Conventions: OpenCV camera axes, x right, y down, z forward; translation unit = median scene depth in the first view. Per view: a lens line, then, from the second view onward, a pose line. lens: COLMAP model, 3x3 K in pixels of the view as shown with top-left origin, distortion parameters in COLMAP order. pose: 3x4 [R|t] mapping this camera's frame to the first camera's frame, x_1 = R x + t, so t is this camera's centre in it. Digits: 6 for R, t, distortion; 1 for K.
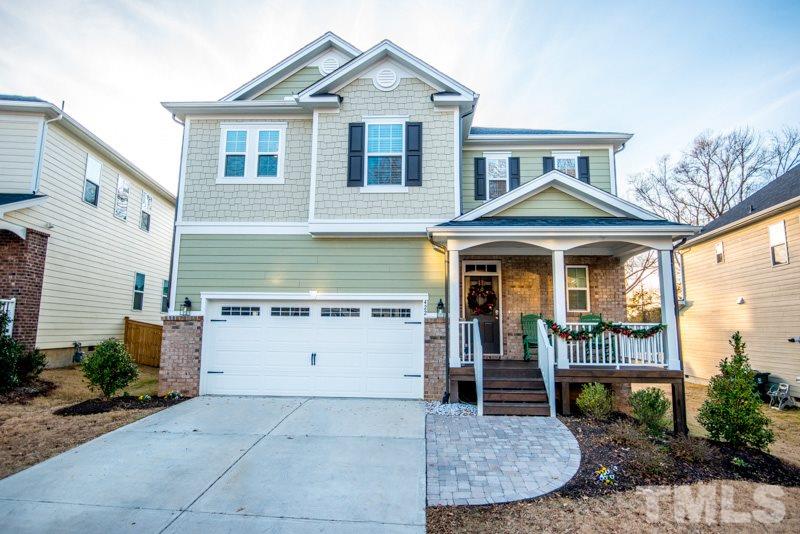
lens RADIAL K [[470.2, 0, 398.9], [0, 470.2, 264.7], [0, 0, 1]] dist [-0.002644, -0.003126]
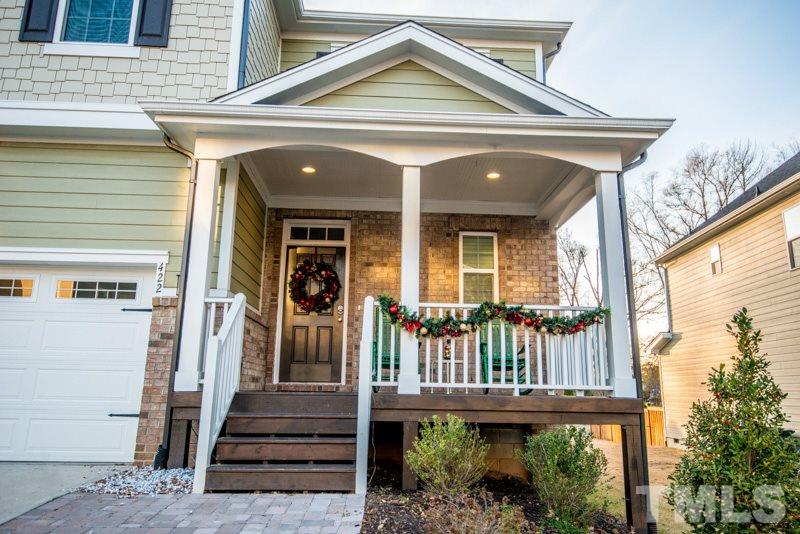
lens RADIAL K [[571.4, 0, 400.0], [0, 571.4, 267.0], [0, 0, 1]] dist [0.034304, -0.000947]
pose [[0.995420, 0.026093, 0.091971, 0.254181], [-0.018730, 0.996616, -0.080030, 0.123259], [-0.093748, 0.077941, 0.992540, 0.355105]]
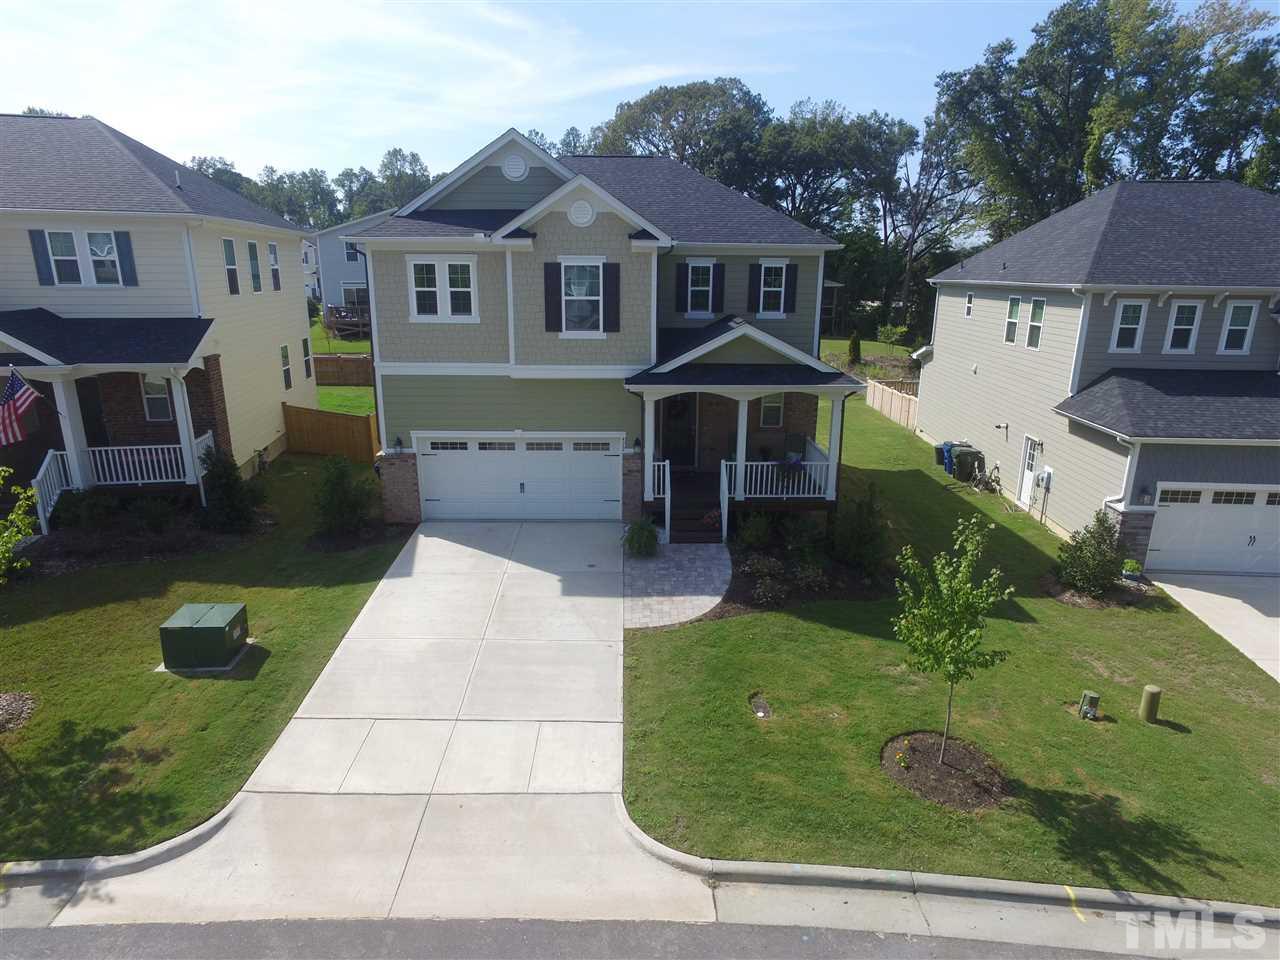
lens RADIAL K [[747.9, 0, 640.0], [0, 747.9, 480.0], [0, 0, 1]] dist [0.001220, 0.000316]
pose [[0.997279, -0.024041, 0.069685, -0.028004], [-0.006383, 0.913612, 0.406538, -0.536130], [-0.073439, -0.405876, 0.910973, -0.618882]]
